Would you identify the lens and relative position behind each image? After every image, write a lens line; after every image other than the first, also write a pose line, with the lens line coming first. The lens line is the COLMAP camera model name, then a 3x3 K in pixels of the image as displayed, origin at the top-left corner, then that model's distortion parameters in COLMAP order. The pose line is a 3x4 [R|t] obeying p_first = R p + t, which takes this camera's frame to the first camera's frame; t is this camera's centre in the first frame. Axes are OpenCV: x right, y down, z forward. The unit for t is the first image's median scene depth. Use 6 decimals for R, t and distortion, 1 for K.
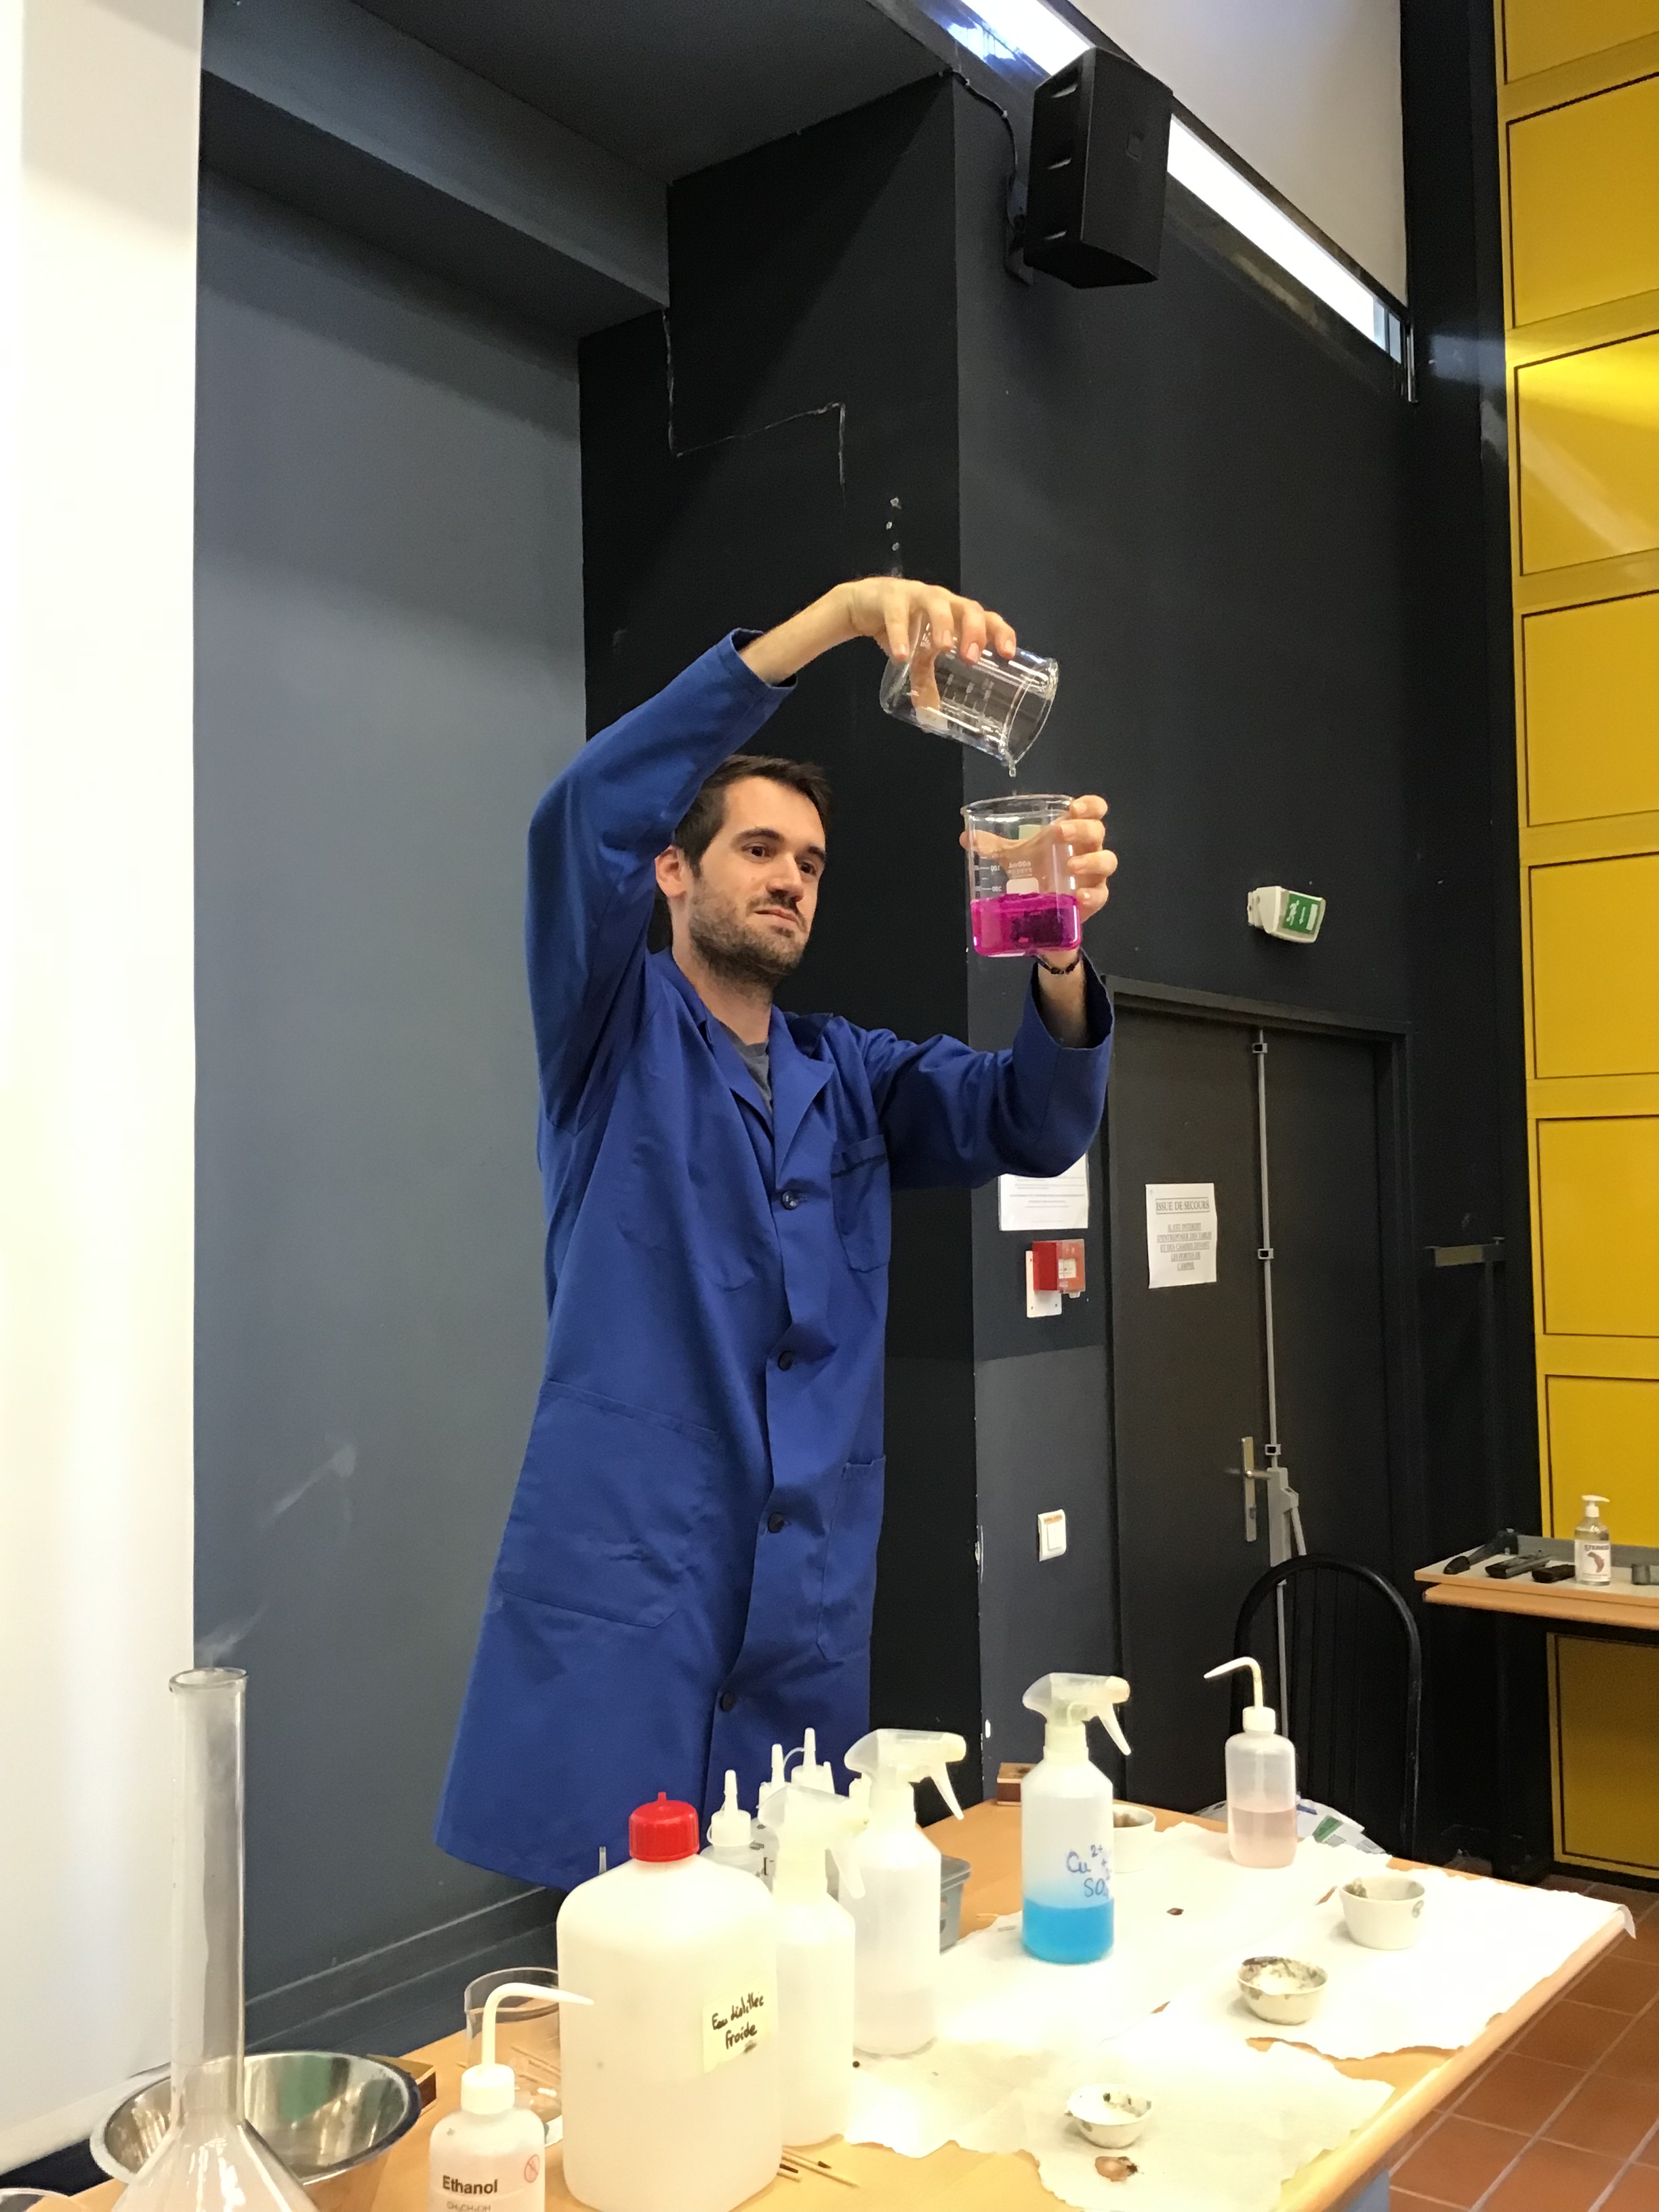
lens RADIAL K [[1995.1, 0, 829.5], [0, 1995.1, 1106.0], [0, 0, 1]] dist [0.104462, -0.228271]
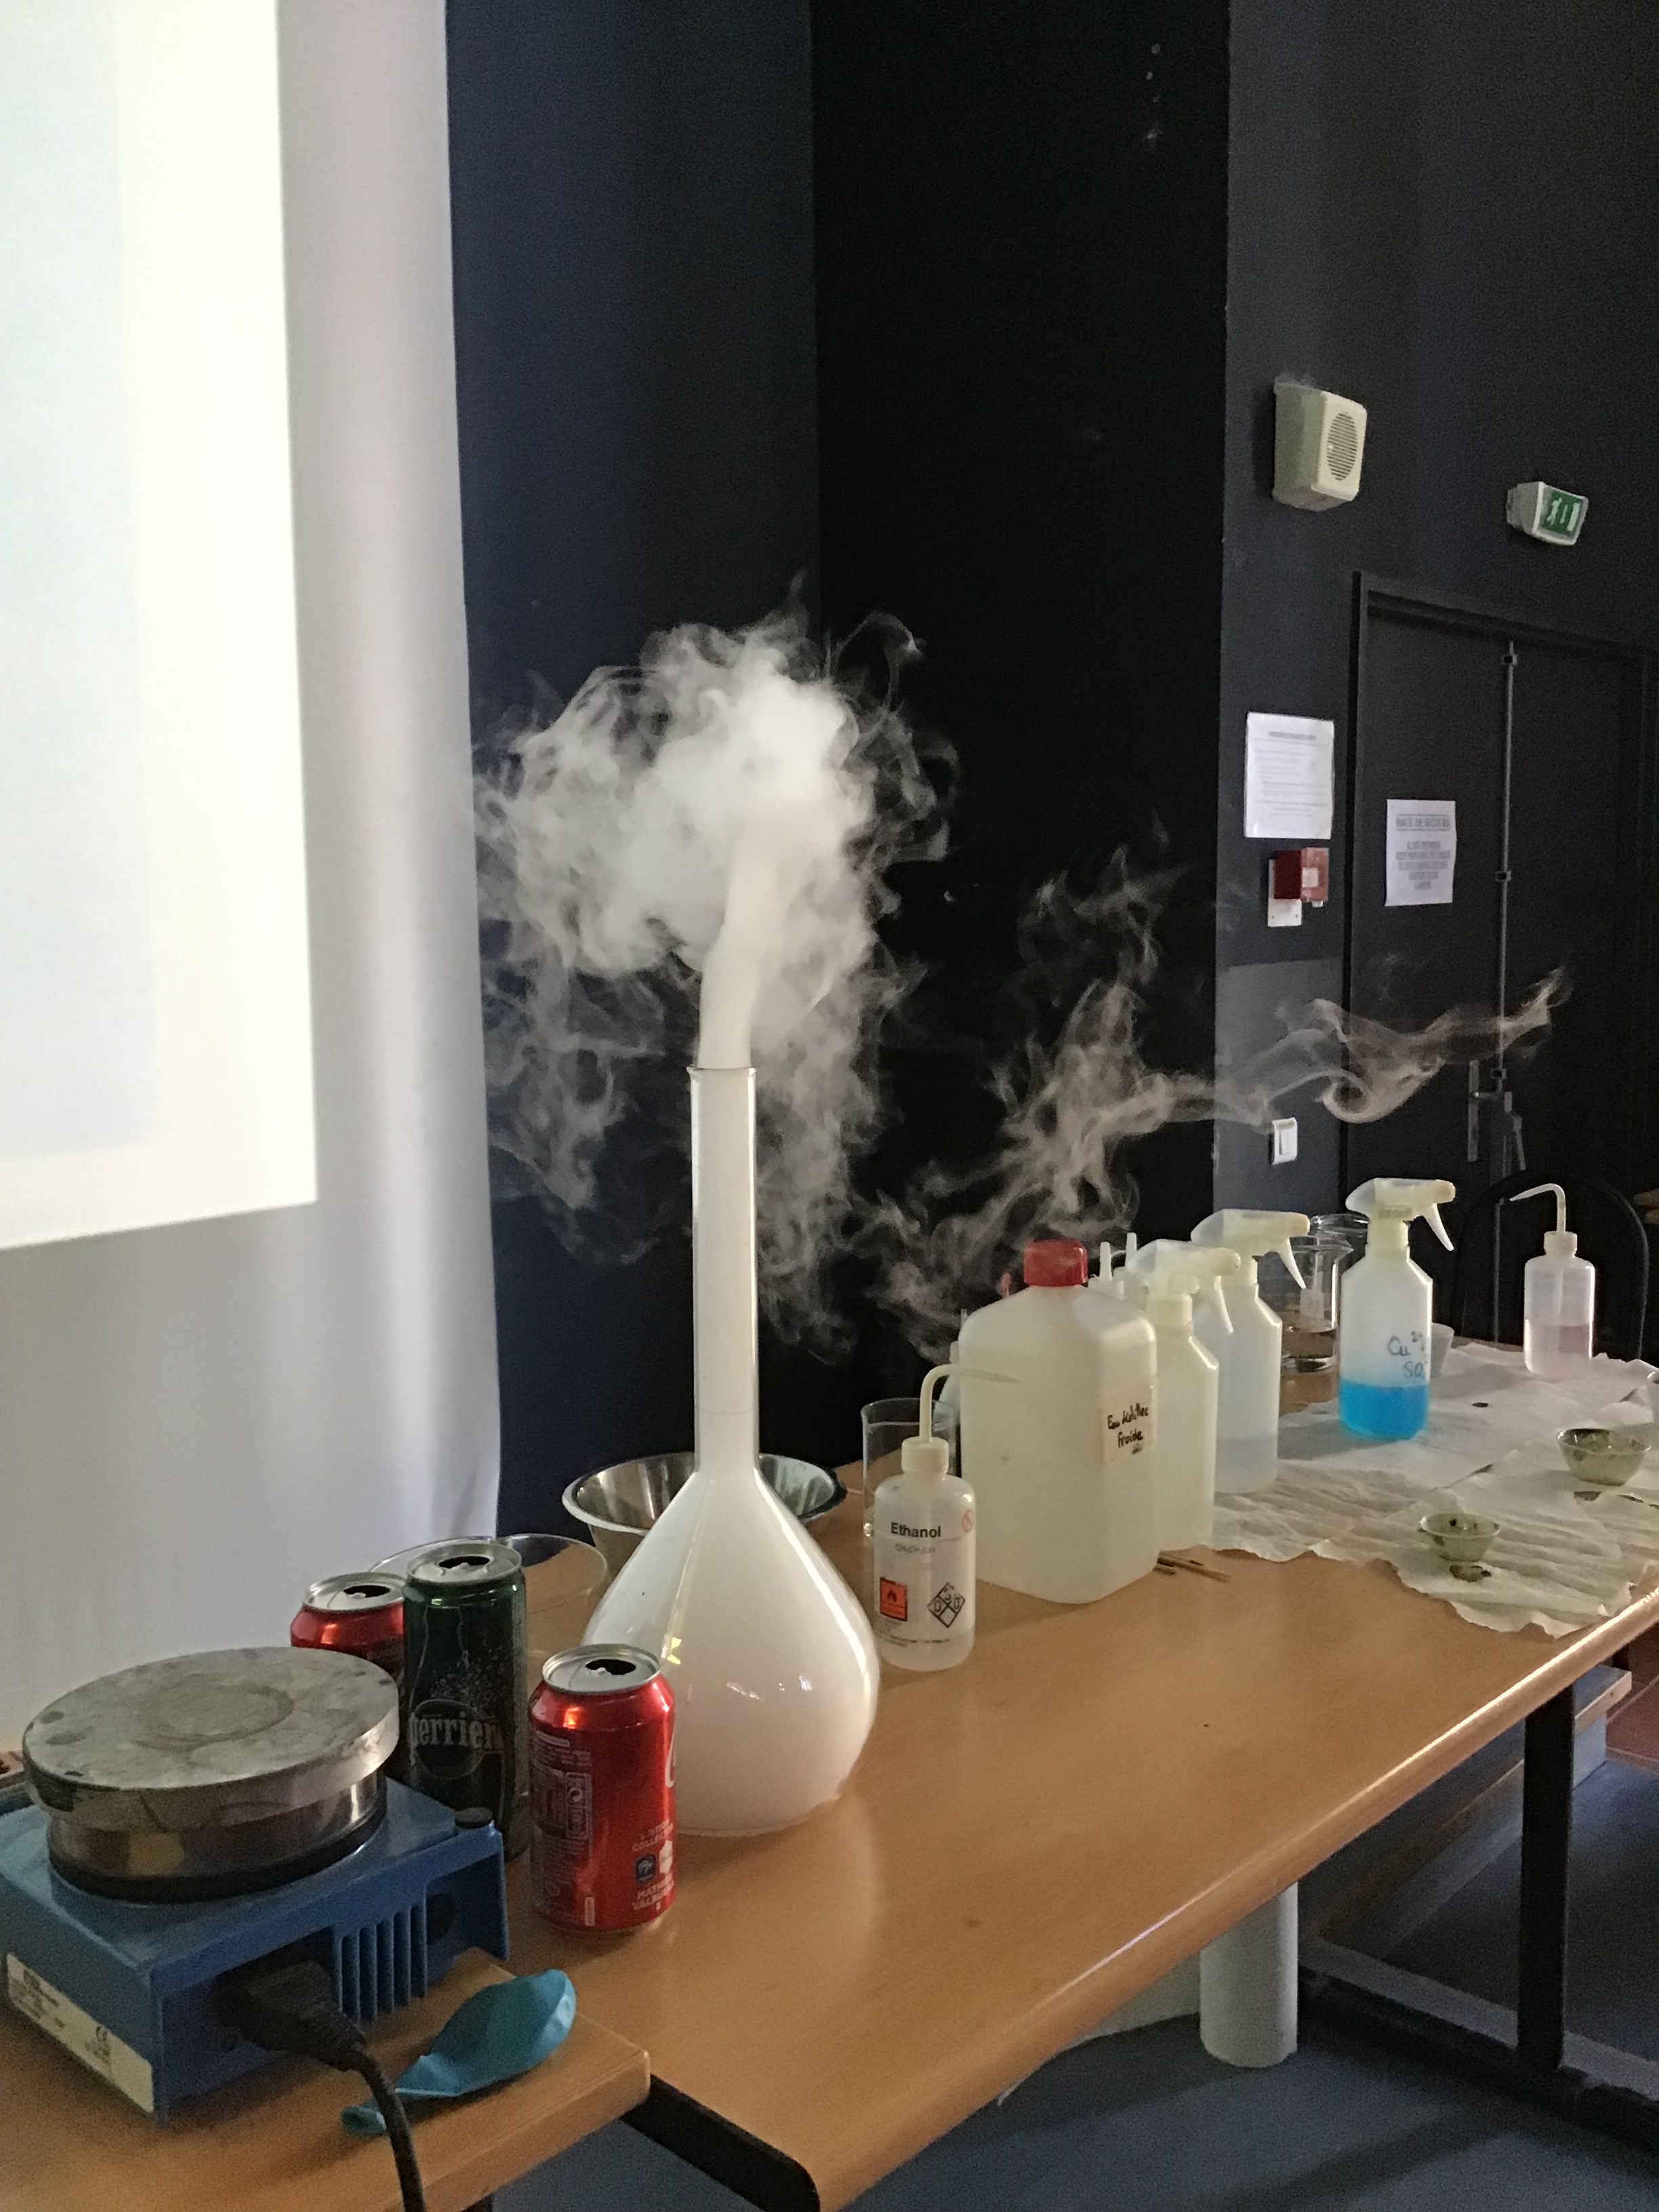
lens RADIAL K [[2019.7, 0, 829.5], [0, 2019.7, 1106.0], [0, 0, 1]] dist [0.121458, -0.249860]
pose [[0.997179, 0.011927, -0.074107, -0.042913], [-0.000183, 0.987680, 0.156489, 0.036029], [0.075061, -0.156034, 0.984896, -0.026098]]
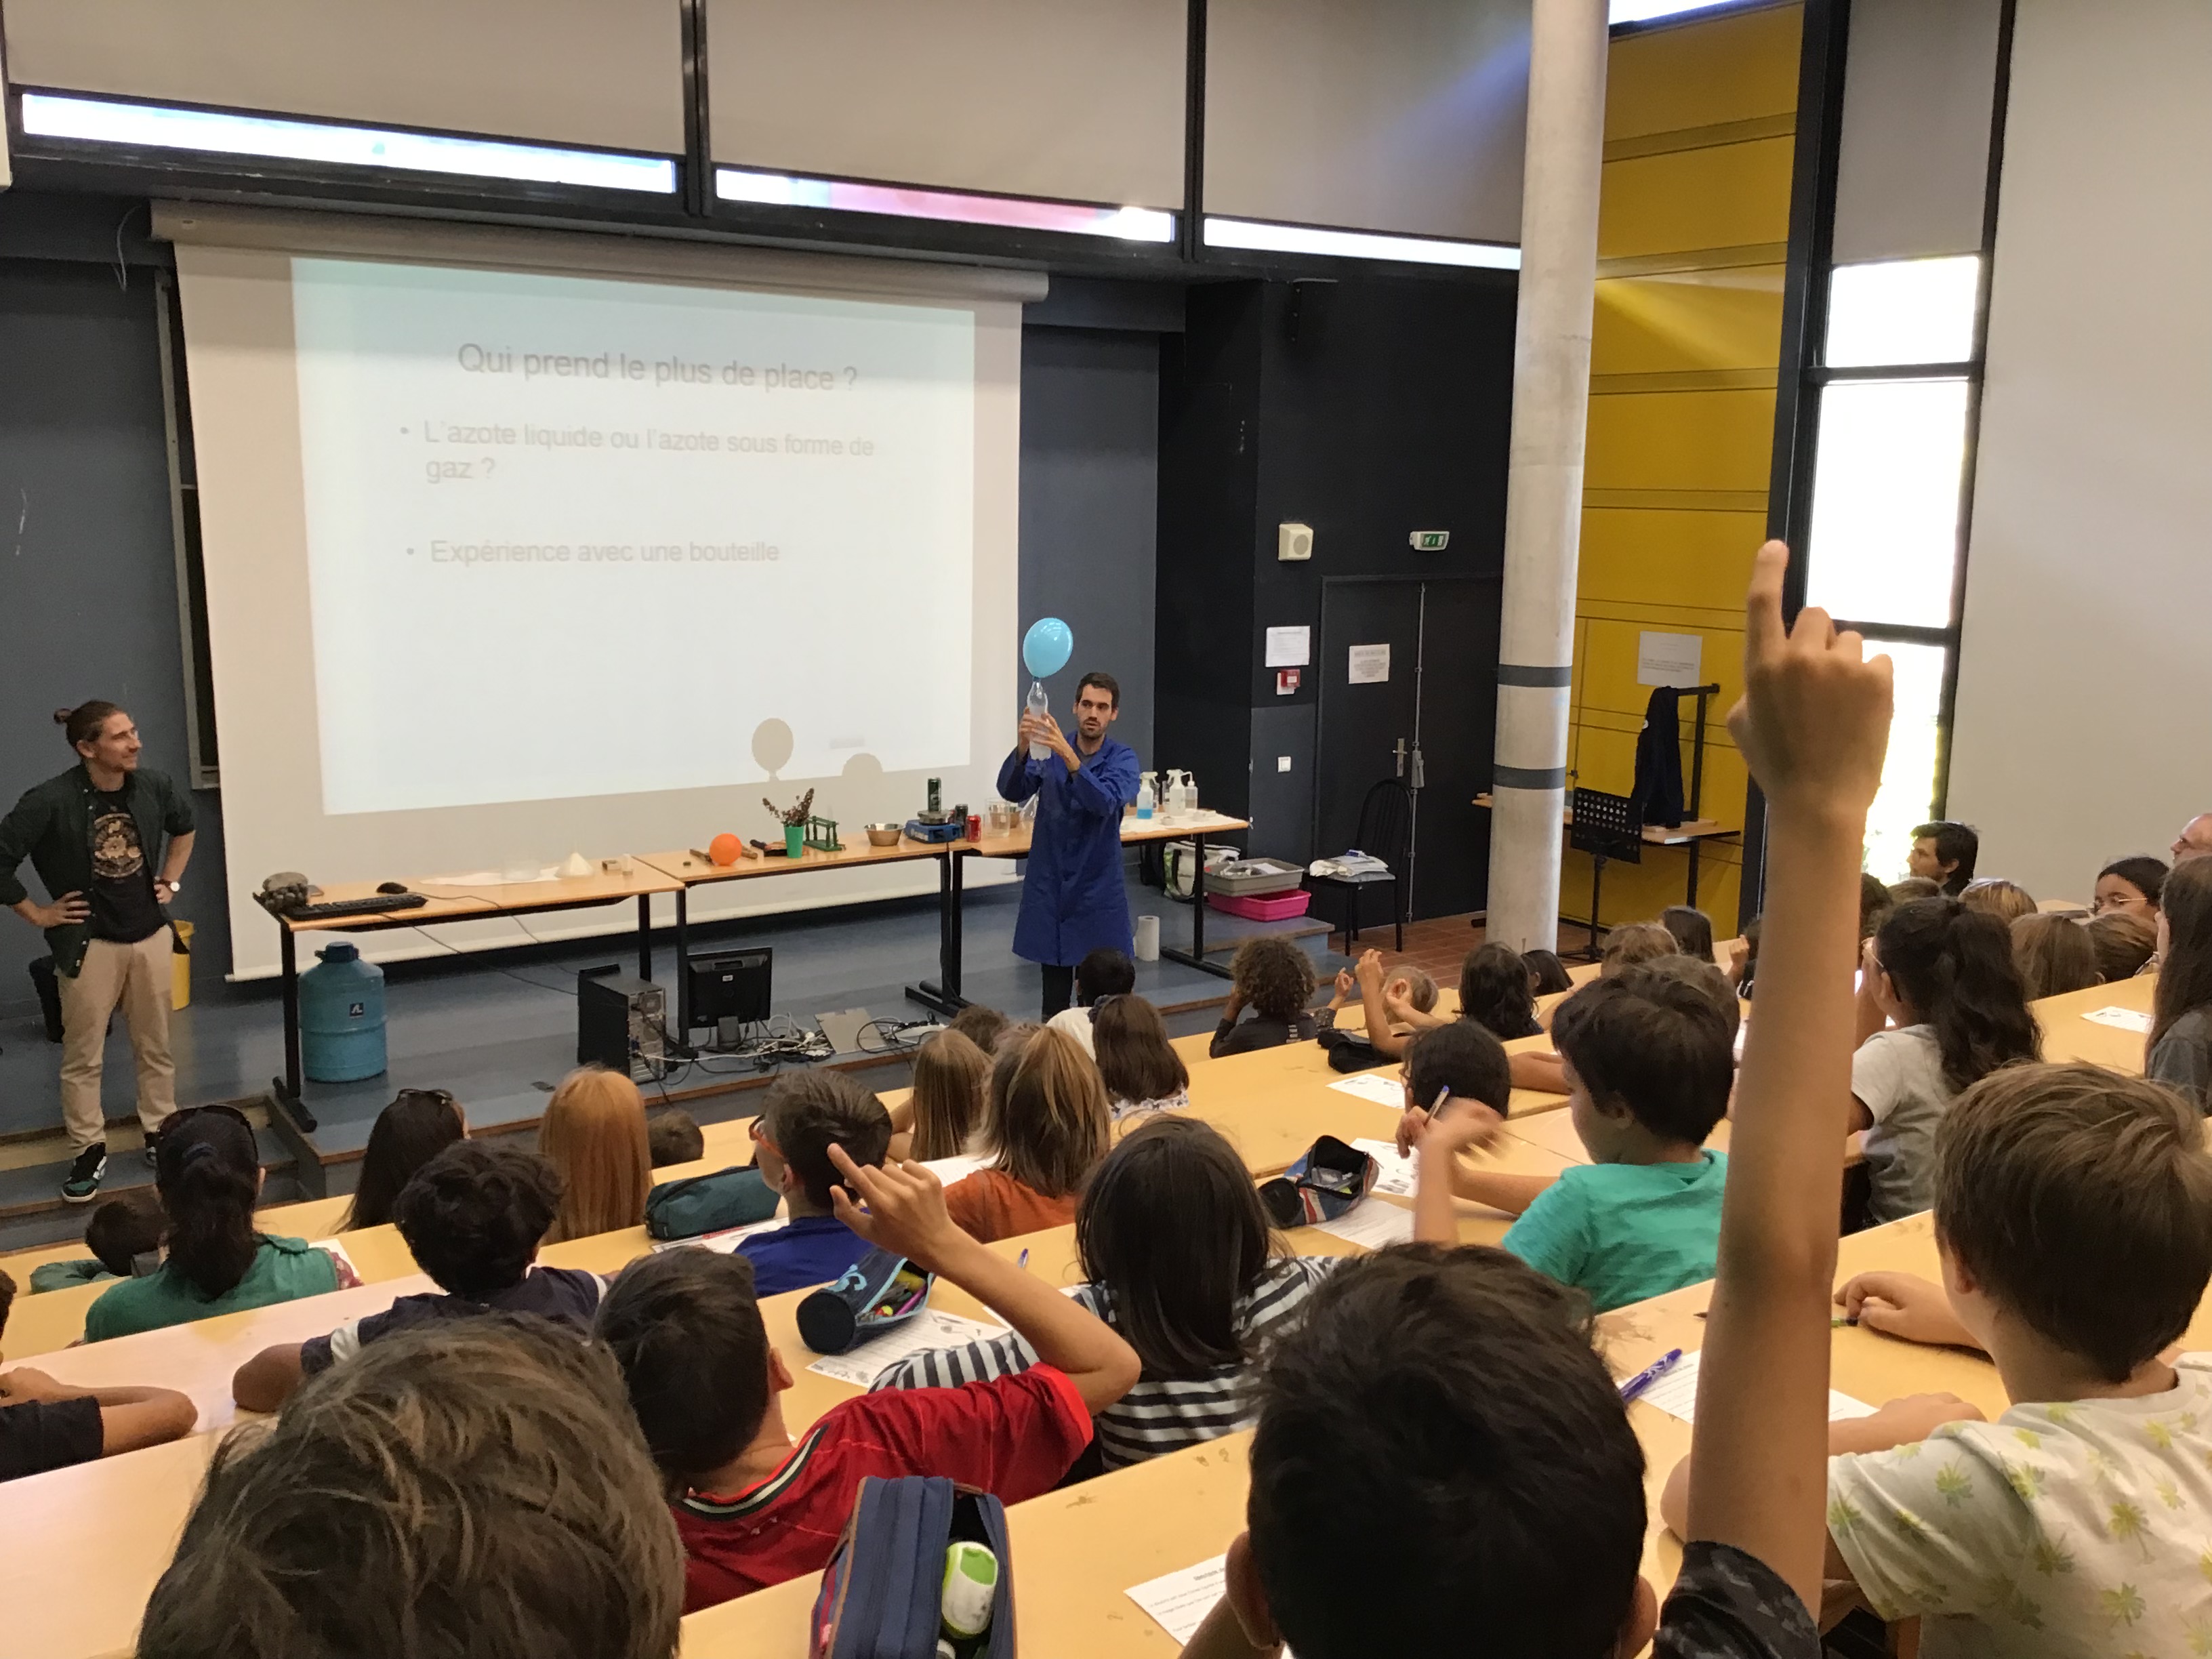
lens RADIAL K [[1995.1, 0, 1106.0], [0, 1995.1, 829.5], [0, 0, 1]] dist [0.104462, -0.228271]
pose [[0.944106, 0.084352, -0.318666, 0.844561], [-0.010197, 0.973716, 0.227537, -0.386790], [0.329484, -0.211570, 0.920151, -1.947799]]
